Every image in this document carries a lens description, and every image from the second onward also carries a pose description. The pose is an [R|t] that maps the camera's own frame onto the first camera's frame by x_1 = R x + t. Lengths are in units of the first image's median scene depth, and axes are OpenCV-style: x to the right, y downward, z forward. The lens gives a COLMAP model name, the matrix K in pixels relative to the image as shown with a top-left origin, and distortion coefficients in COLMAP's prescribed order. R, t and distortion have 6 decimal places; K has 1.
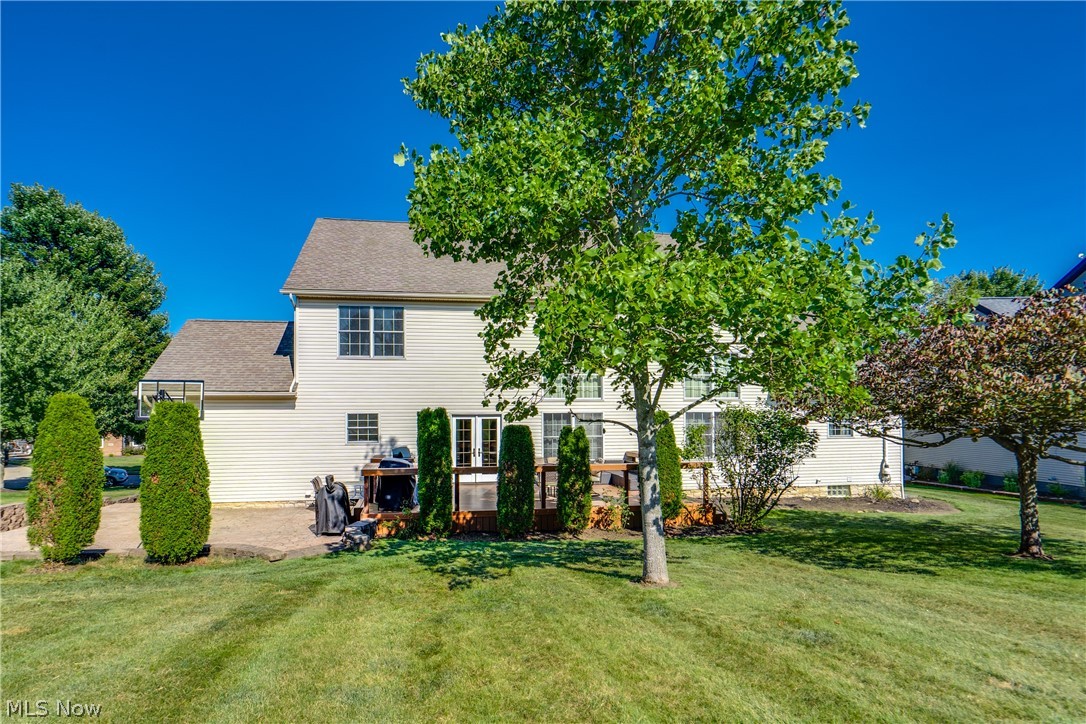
lens RADIAL K [[801.5, 0, 543.0], [0, 801.5, 362.0], [0, 0, 1]] dist [0.006806, 0.003438]
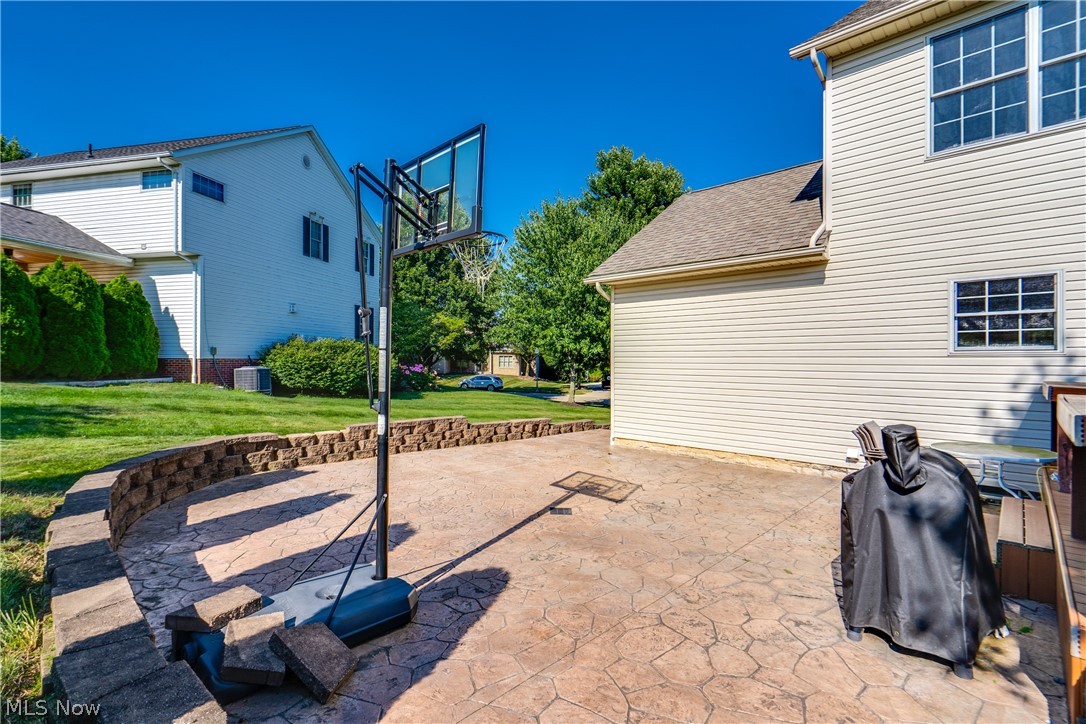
lens RADIAL K [[511.3, 0, 543.0], [0, 511.3, 362.0], [0, 0, 1]] dist [0.000485, 0.000062]
pose [[0.634854, 0.013732, -0.772510, -0.172358], [0.024074, 0.999005, 0.037542, 0.091331], [0.772257, -0.042431, 0.633891, 0.656828]]
